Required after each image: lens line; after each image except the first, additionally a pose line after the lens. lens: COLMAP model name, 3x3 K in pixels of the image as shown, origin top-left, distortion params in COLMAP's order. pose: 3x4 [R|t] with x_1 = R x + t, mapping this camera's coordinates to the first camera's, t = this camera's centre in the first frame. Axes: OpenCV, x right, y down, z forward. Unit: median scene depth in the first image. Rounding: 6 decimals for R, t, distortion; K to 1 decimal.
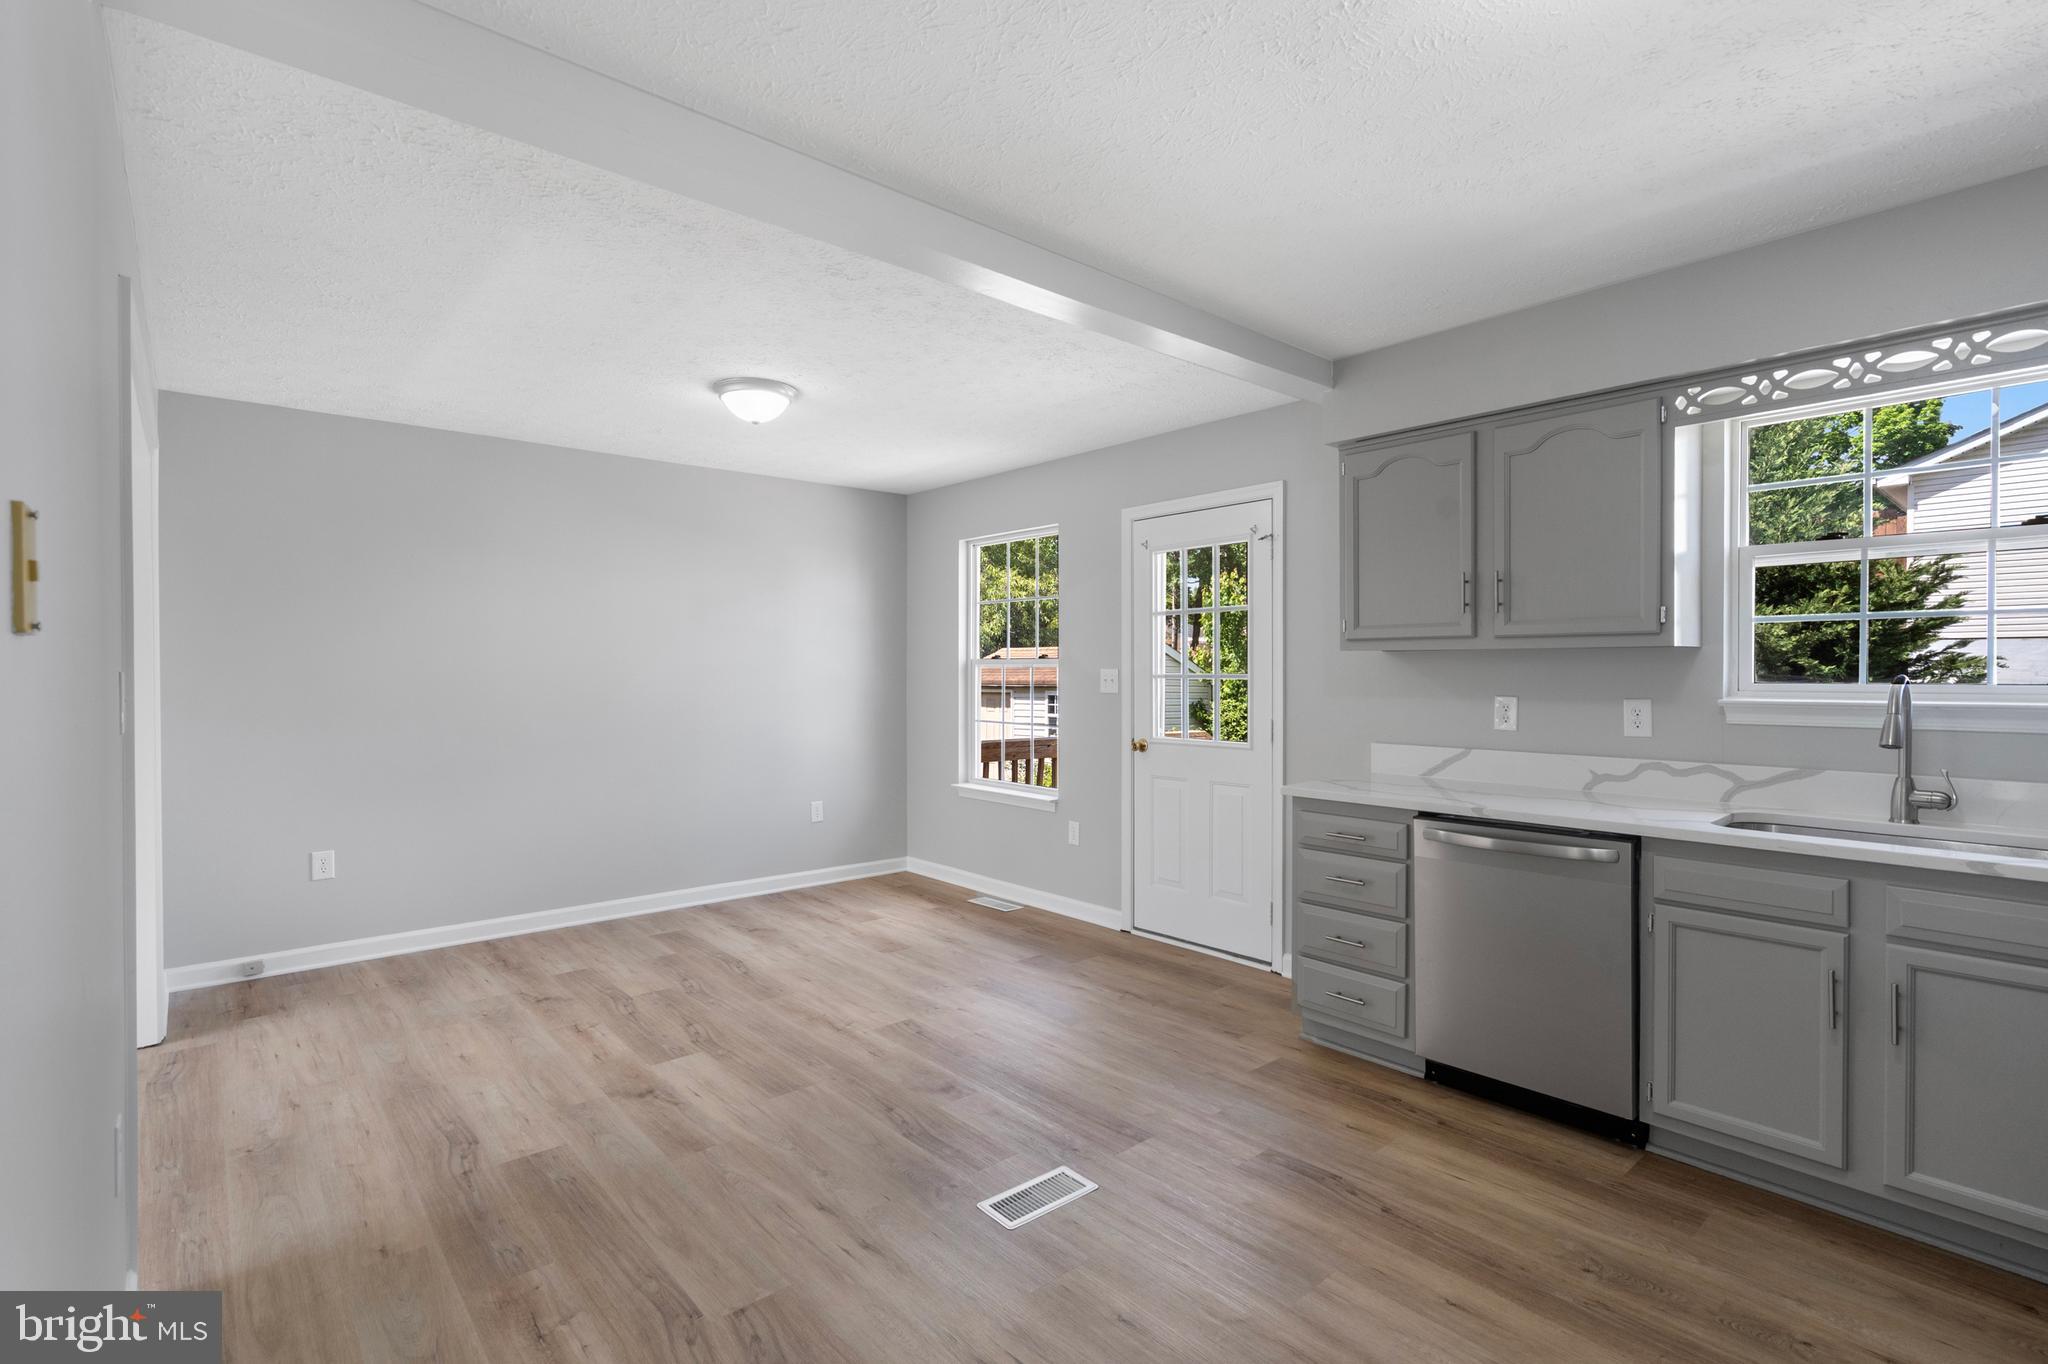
lens RADIAL K [[947.3, 0, 1024.0], [0, 947.3, 682.0], [0, 0, 1]] dist [-0.021125, 0.009230]
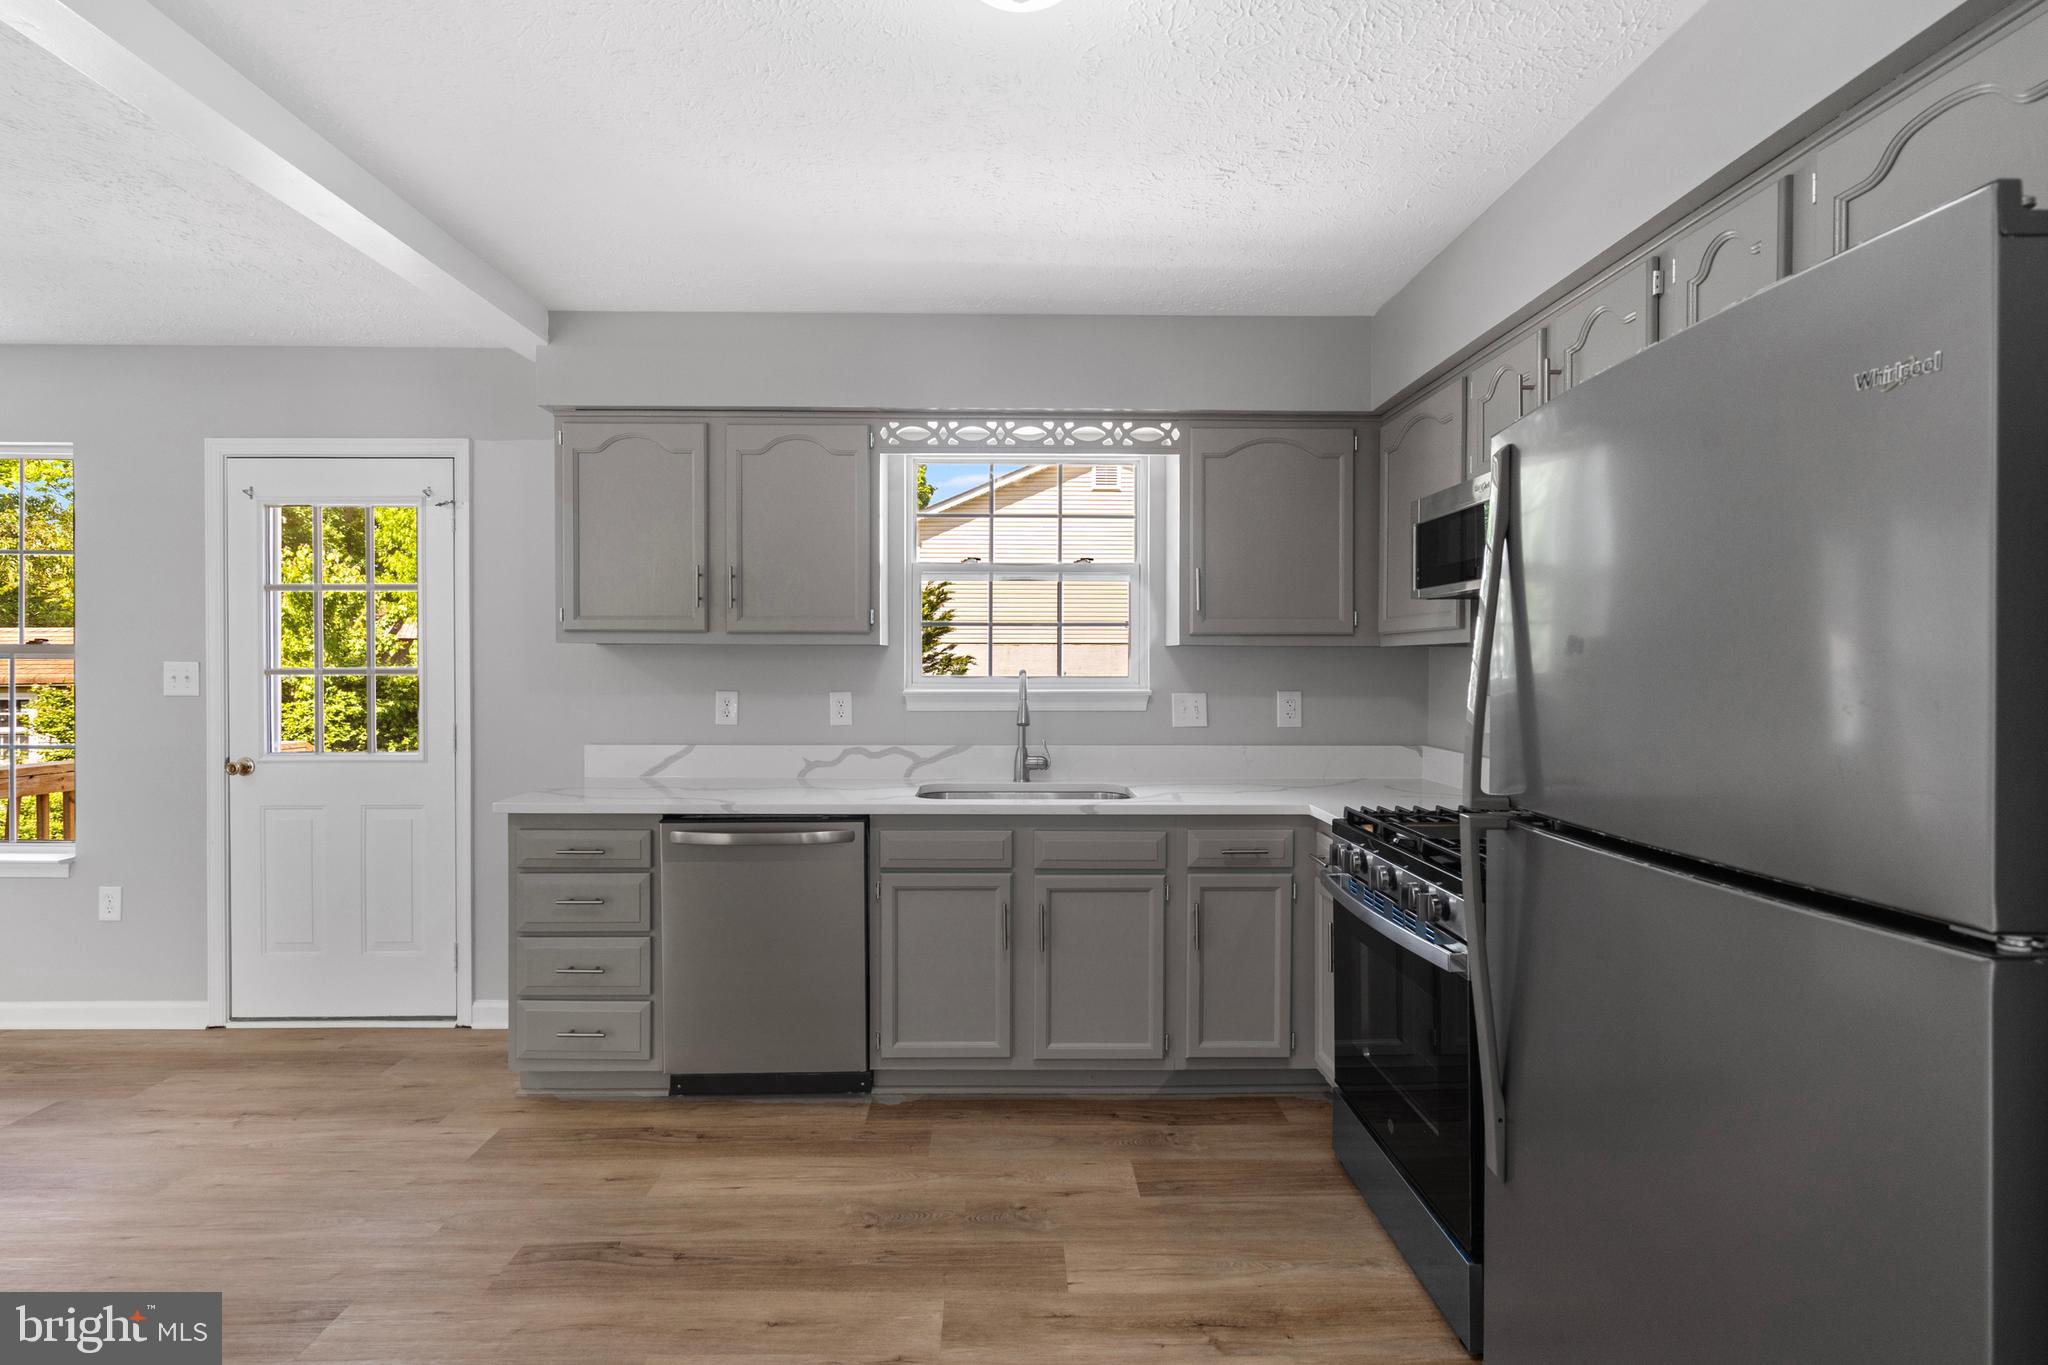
lens RADIAL K [[948.9, 0, 1008.9], [0, 948.9, 677.5], [0, 0, 1]] dist [-0.002000, 0.000094]
pose [[0.646051, -0.006659, 0.763265, -0.086286], [0.006001, 0.999975, 0.003644, -0.001647], [-0.763270, 0.002226, 0.646075, 0.129095]]
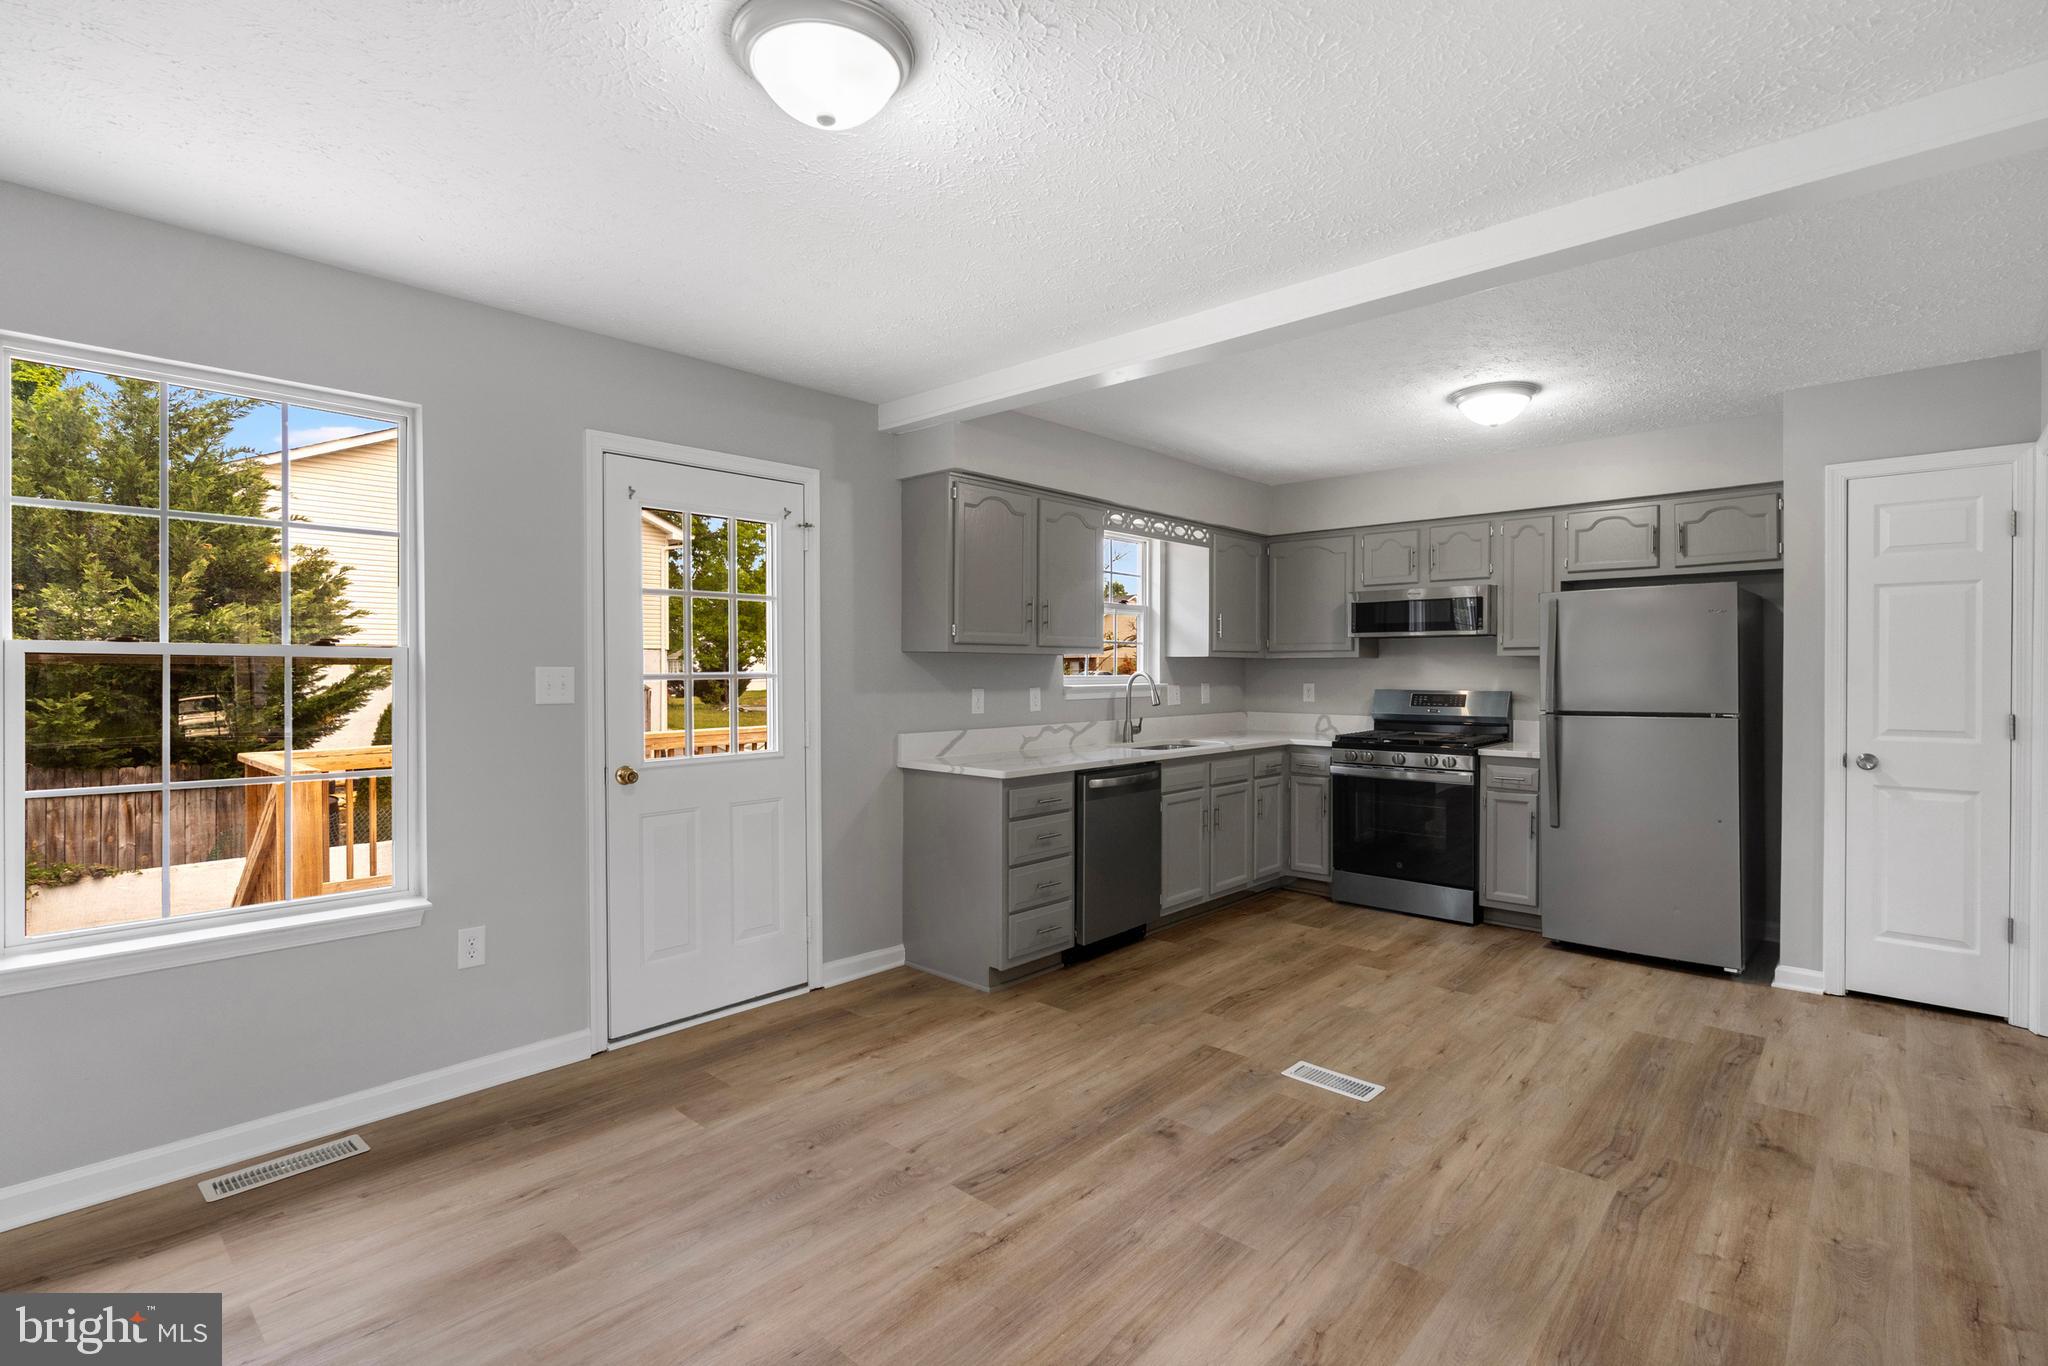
lens RADIAL K [[956.2, 0, 1018.3], [0, 956.2, 680.5], [0, 0, 1]] dist [-0.003633, -0.000271]
pose [[-0.109486, -0.008714, 0.993950, -1.024478], [0.014289, 0.999844, 0.010340, -0.011506], [-0.993886, 0.015334, -0.109344, 1.309913]]
